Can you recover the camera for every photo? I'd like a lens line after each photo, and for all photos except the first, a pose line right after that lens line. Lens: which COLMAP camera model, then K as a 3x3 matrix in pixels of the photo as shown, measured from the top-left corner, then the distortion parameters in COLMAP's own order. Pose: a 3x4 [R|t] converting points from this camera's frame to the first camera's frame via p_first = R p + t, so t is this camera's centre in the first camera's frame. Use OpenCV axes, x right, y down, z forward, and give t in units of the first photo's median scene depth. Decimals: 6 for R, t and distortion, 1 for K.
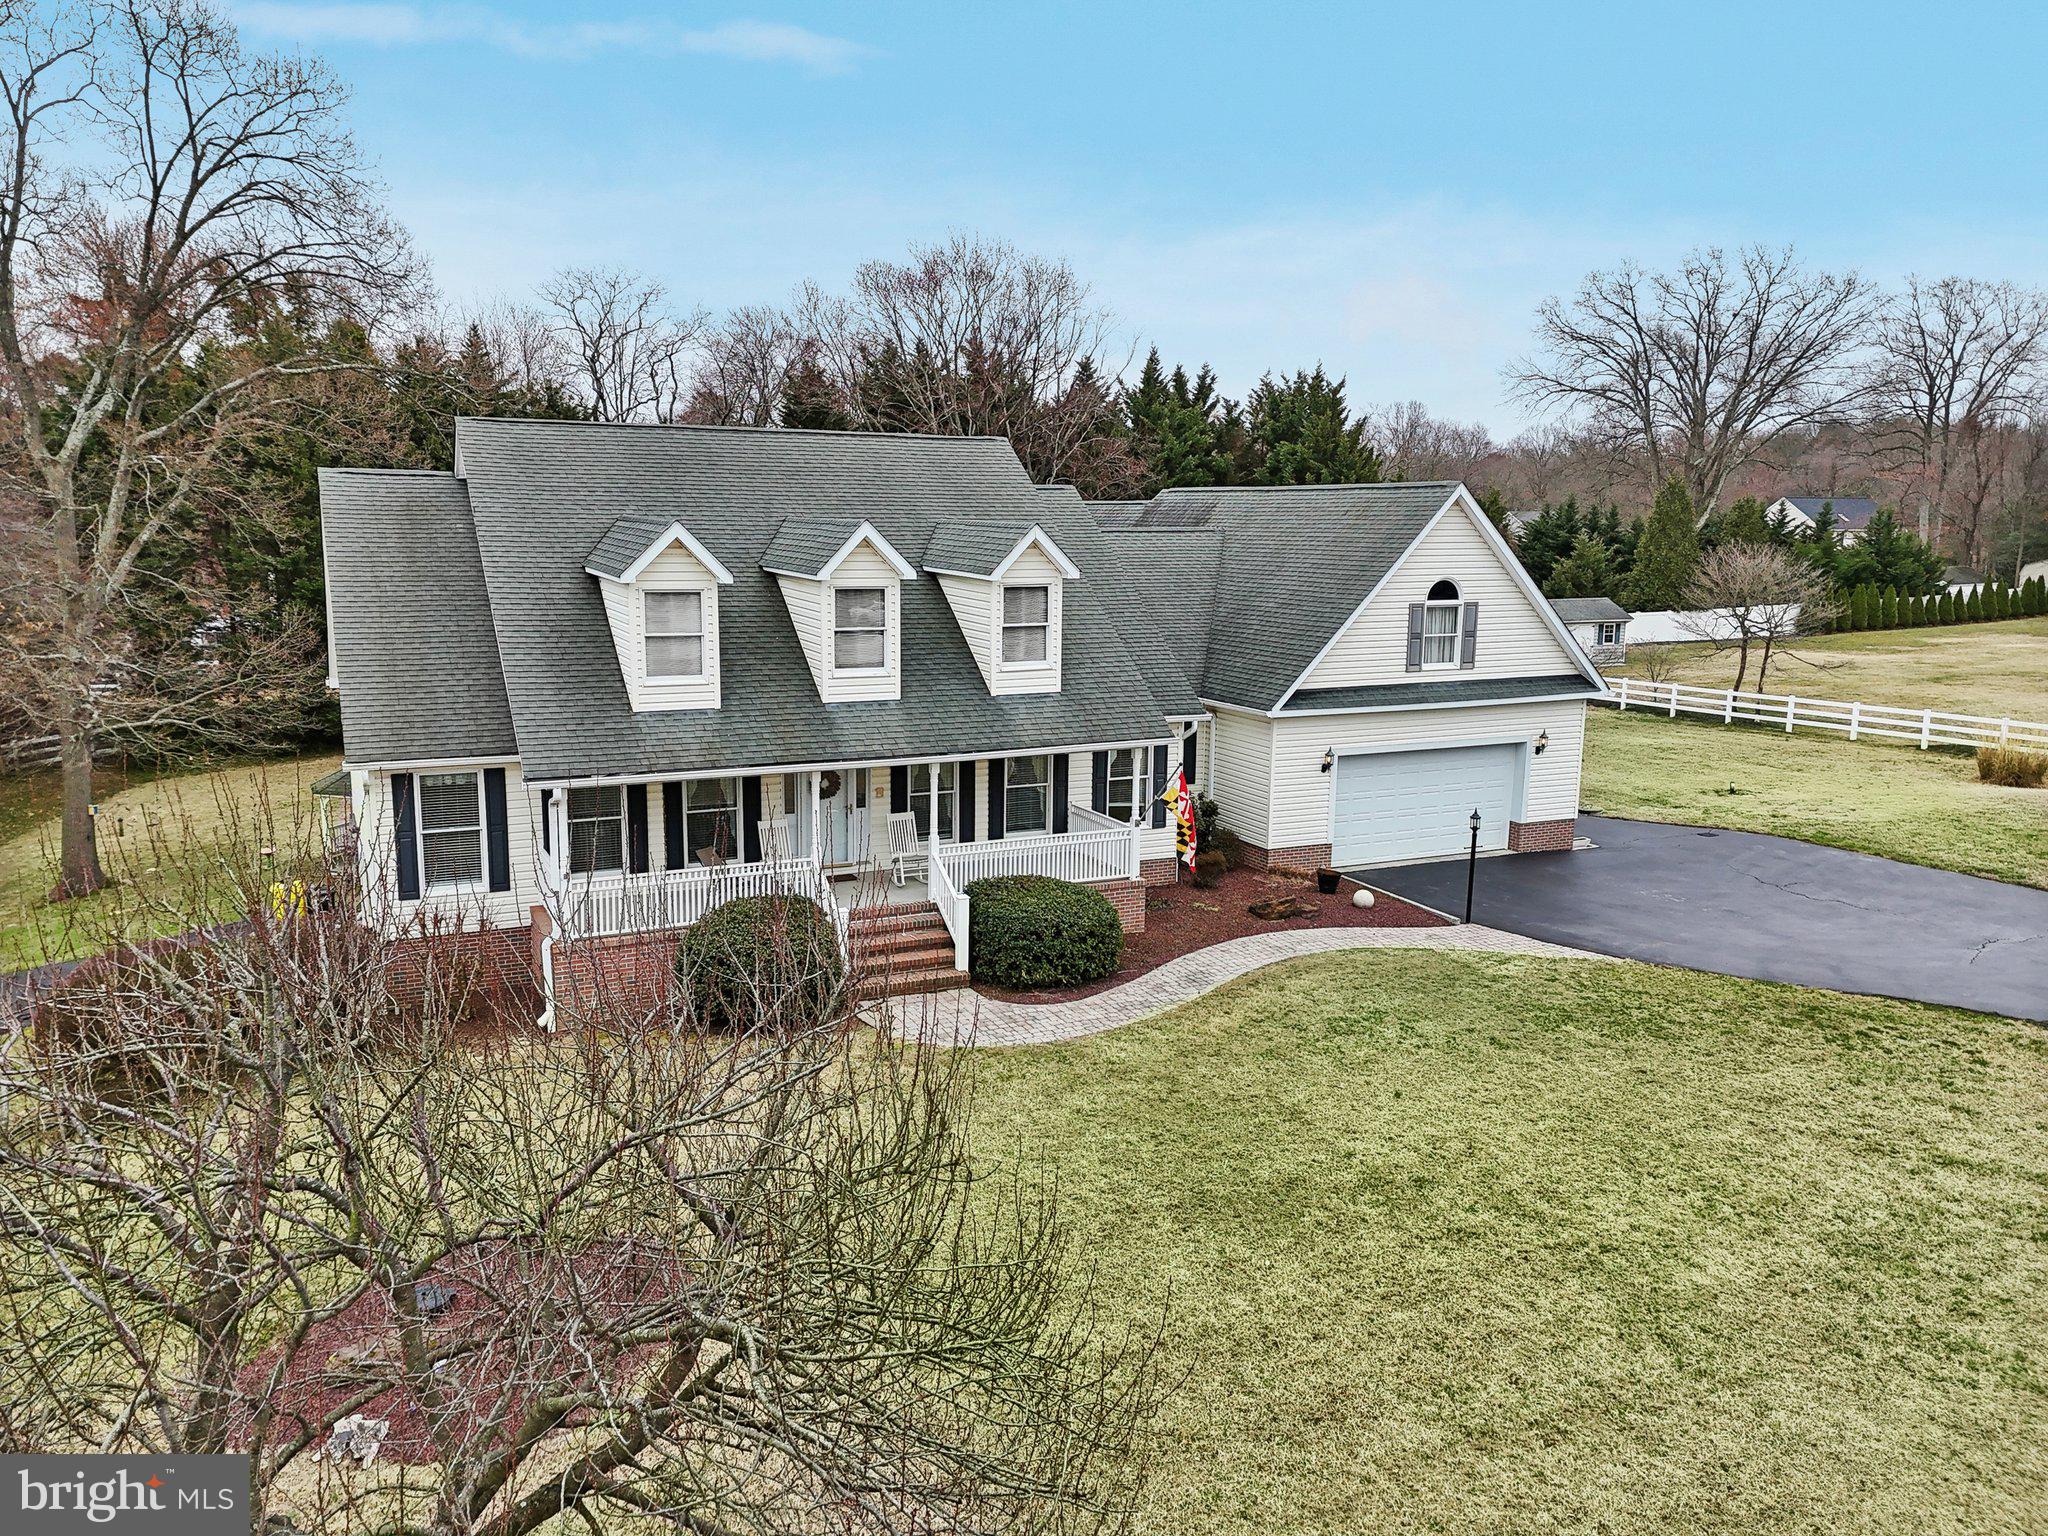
lens RADIAL K [[1523.8, 0, 1023.8], [0, 1523.8, 759.8], [0, 0, 1]] dist [0.085196, -0.088283]
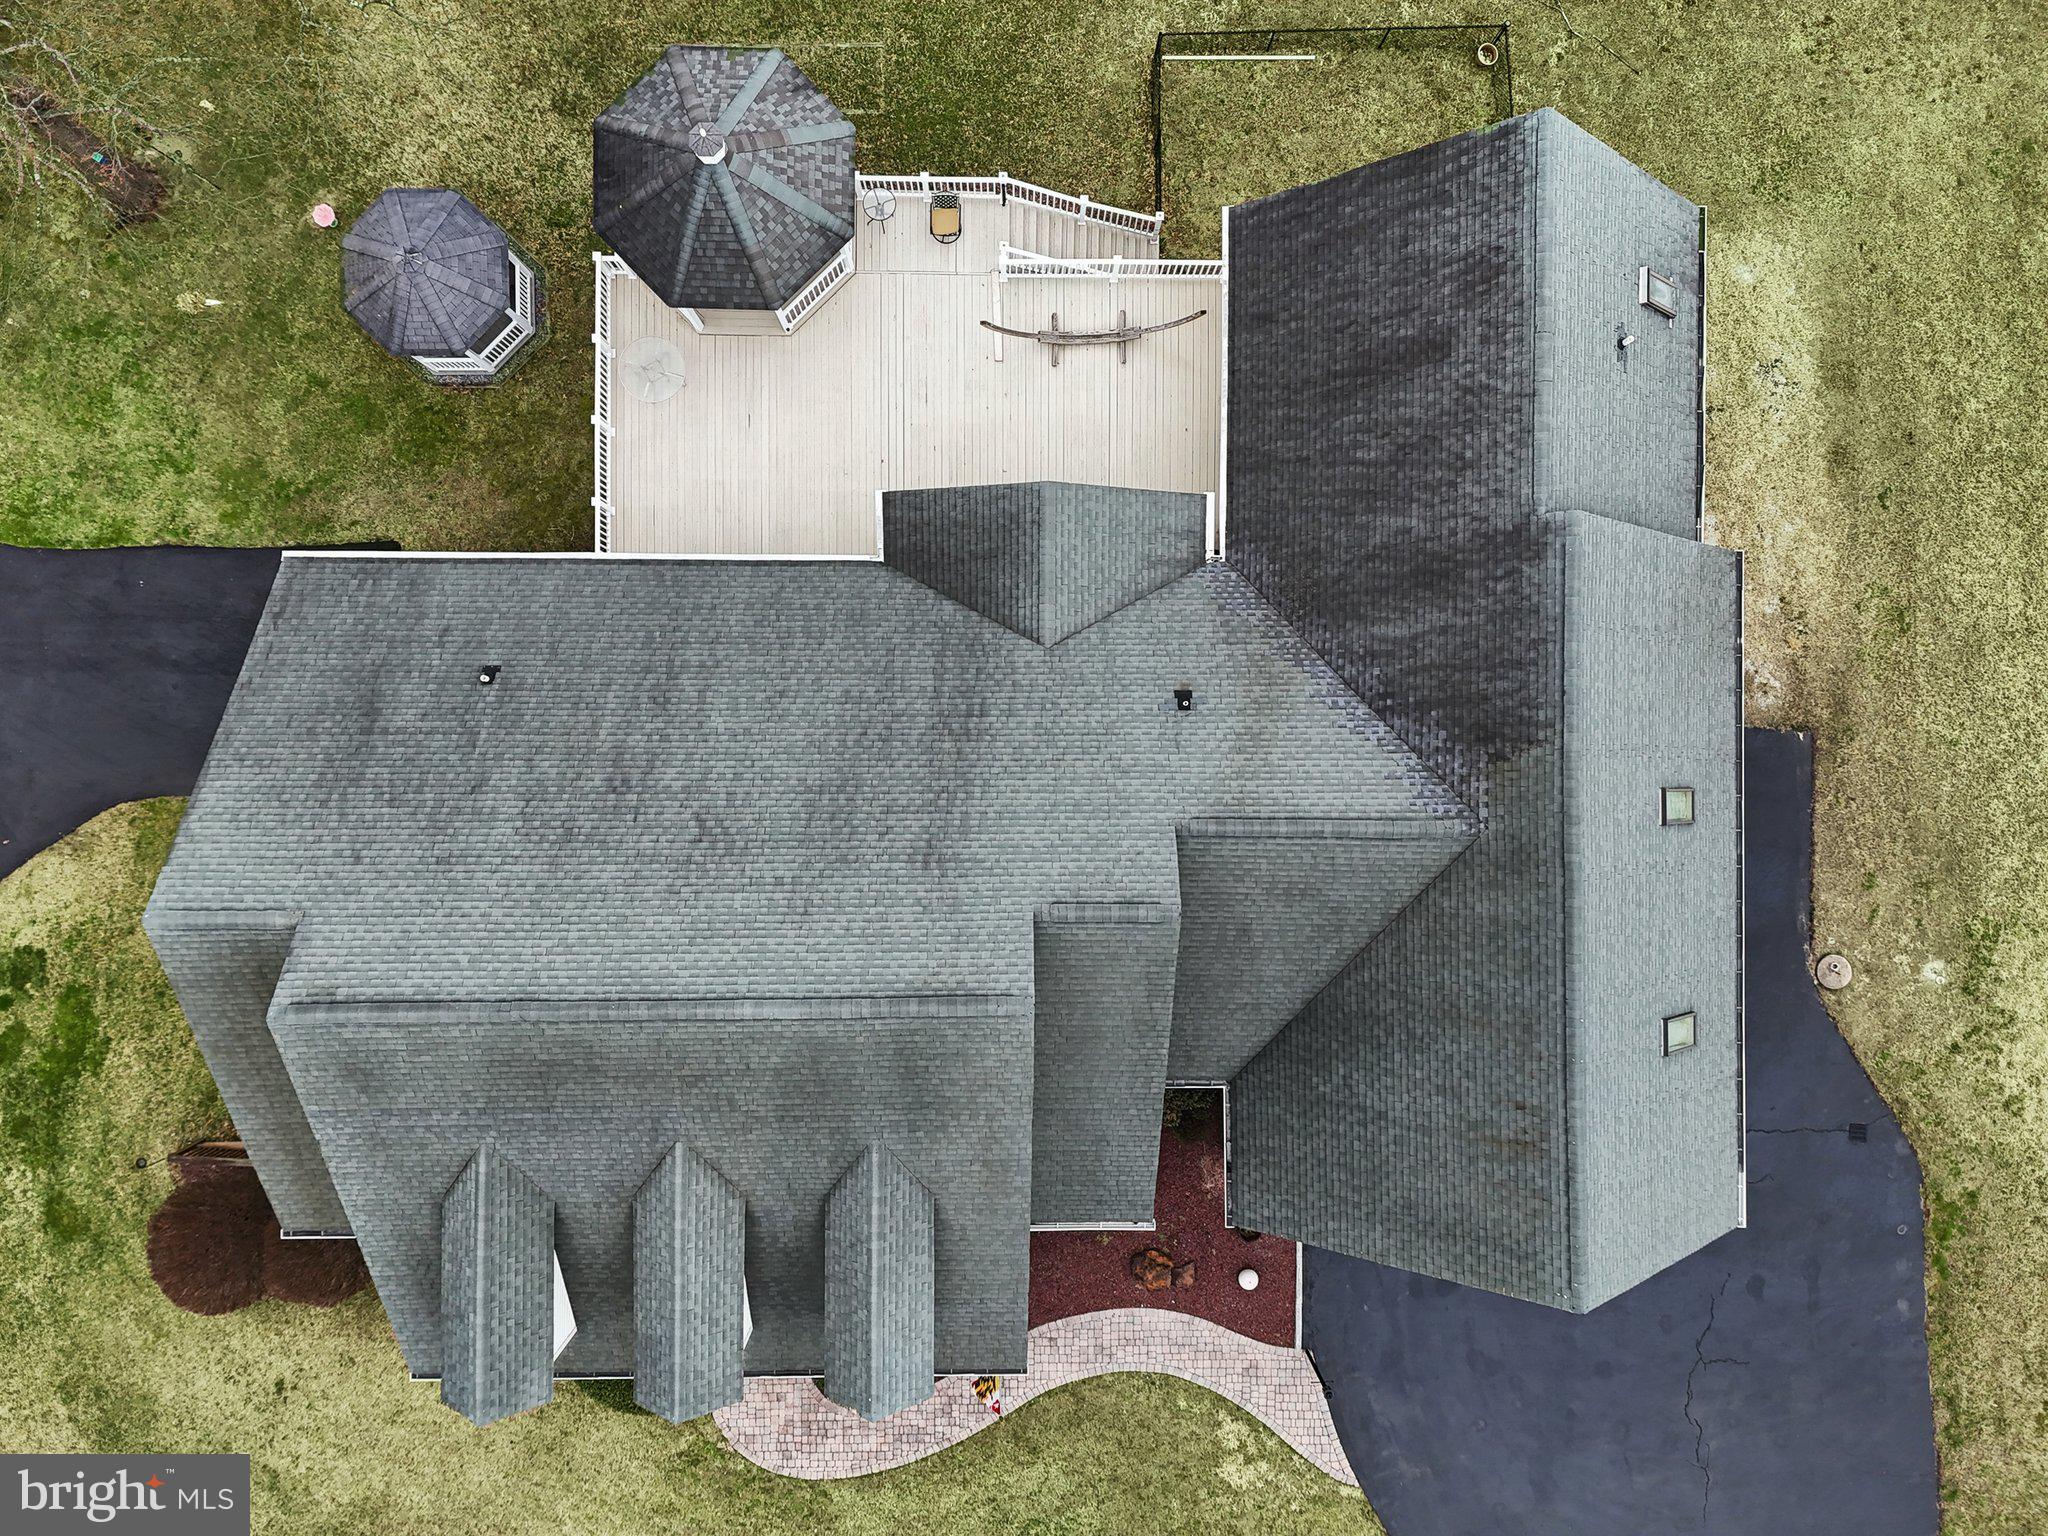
lens RADIAL K [[1523.8, 0, 1023.8], [0, 1523.8, 759.8], [0, 0, 1]] dist [0.085196, -0.088283]
pose [[0.903147, 0.429254, 0.008100, -0.083126], [-0.079643, 0.148968, 0.985629, -1.053451], [0.421879, -0.890814, 0.168728, 1.145918]]
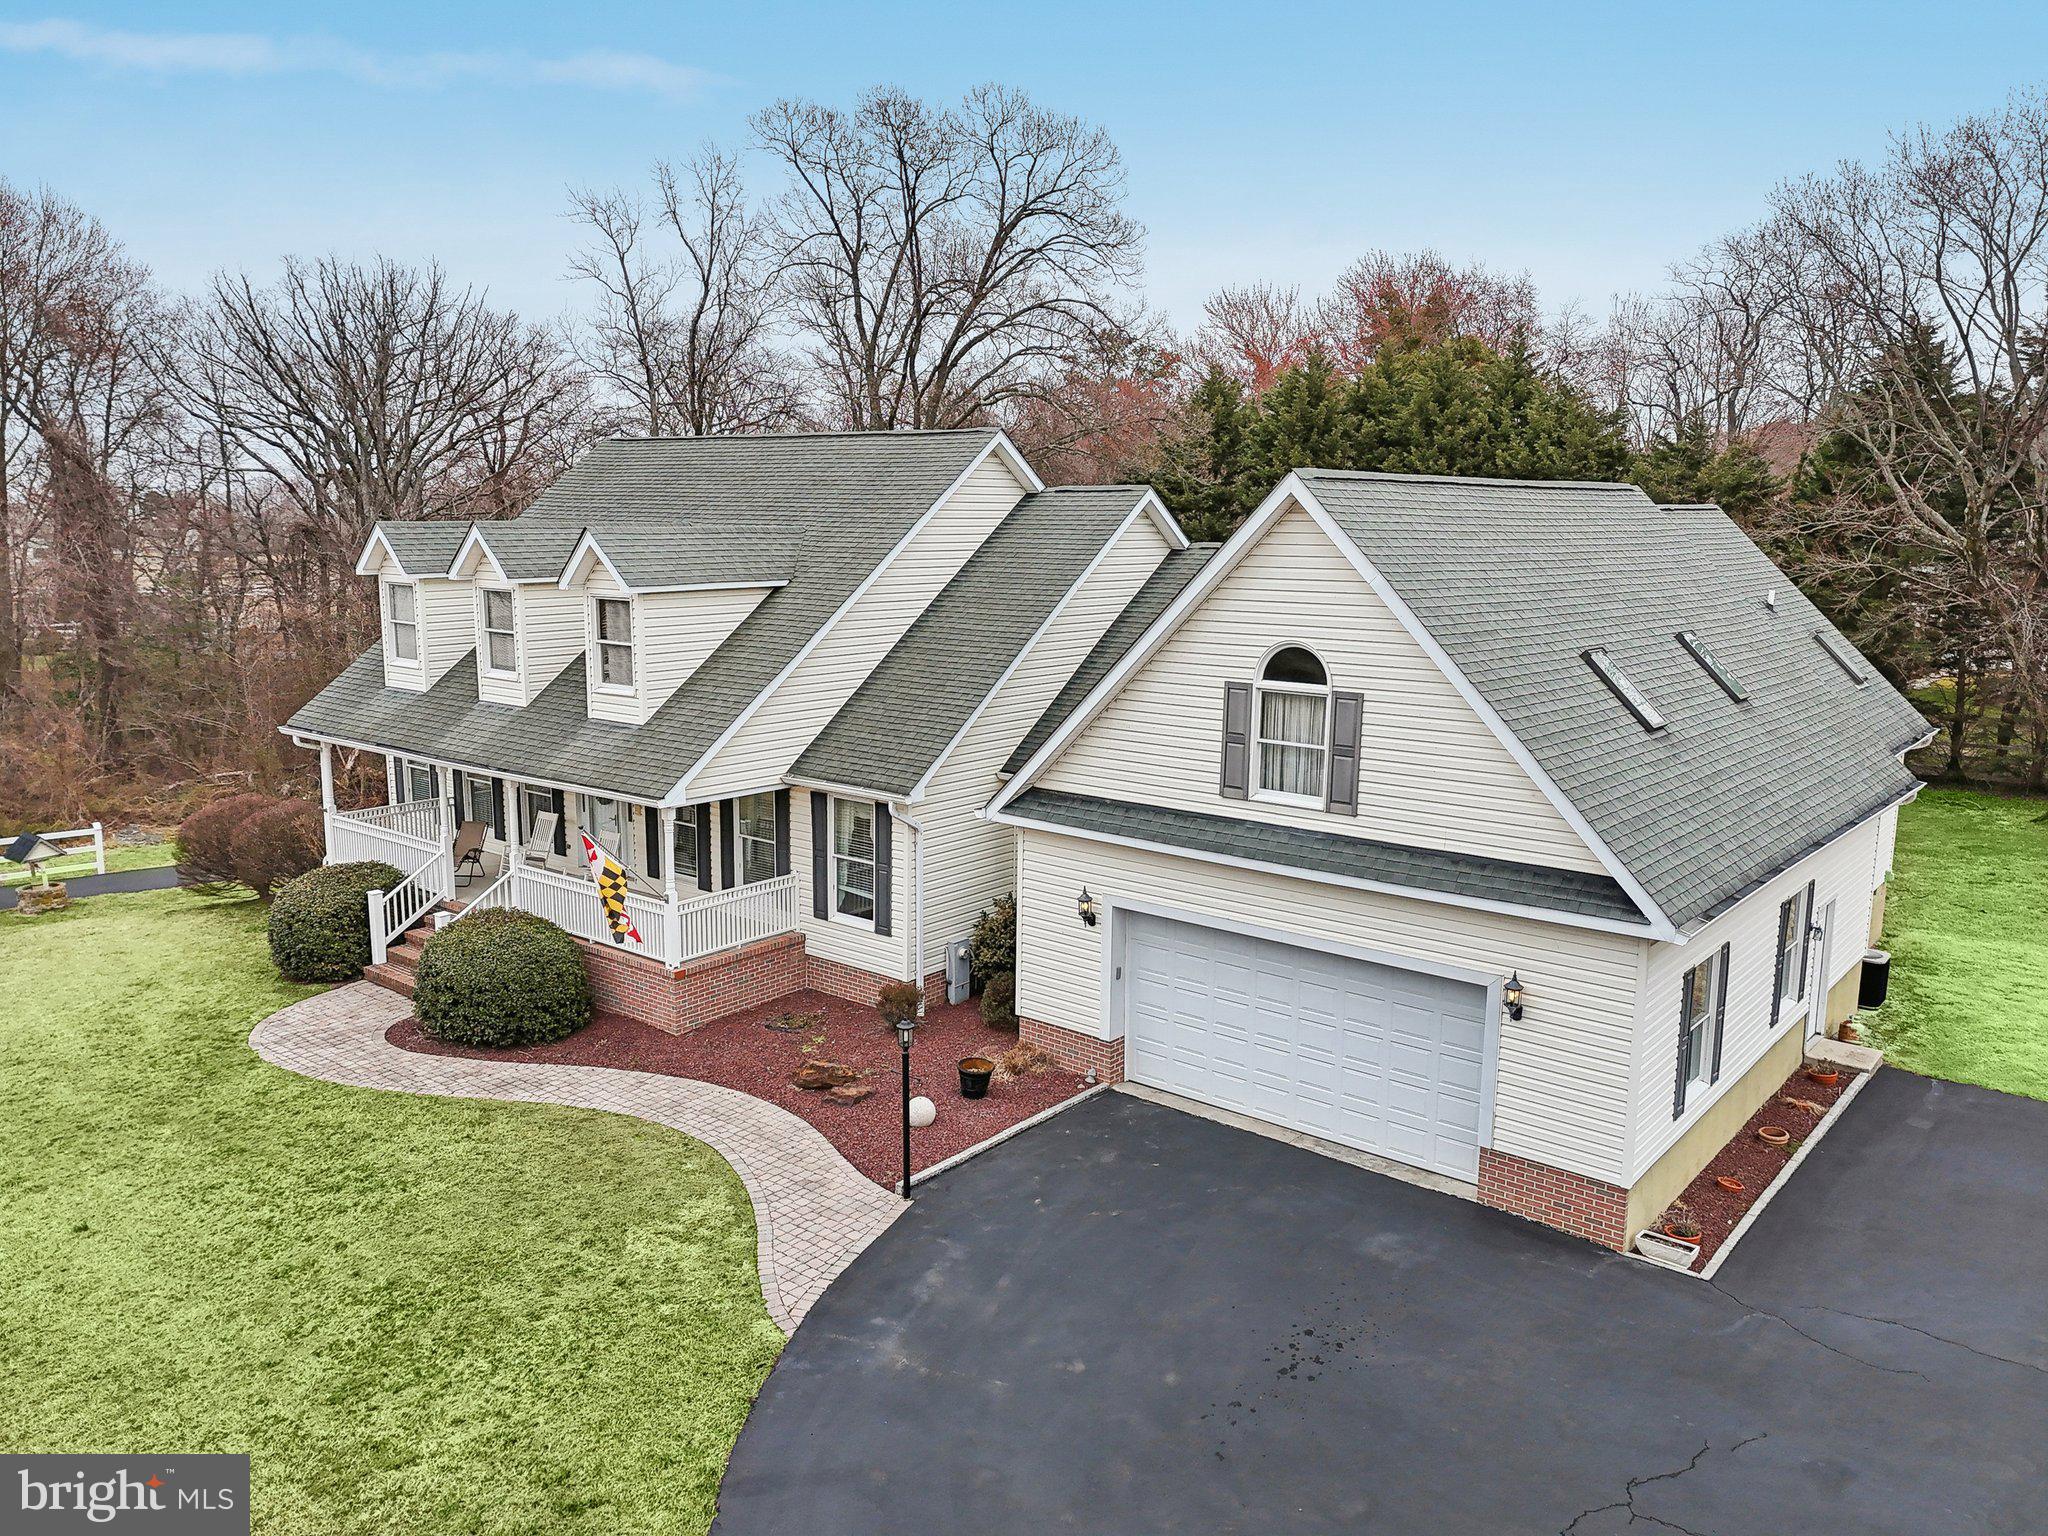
lens RADIAL K [[1523.8, 0, 1023.8], [0, 1523.8, 759.8], [0, 0, 1]] dist [0.085196, -0.088283]
pose [[0.428898, 0.144690, -0.891690, 0.855165], [-0.153158, 0.984446, 0.086072, -0.127738], [0.890275, 0.099654, 0.444387, 0.783353]]
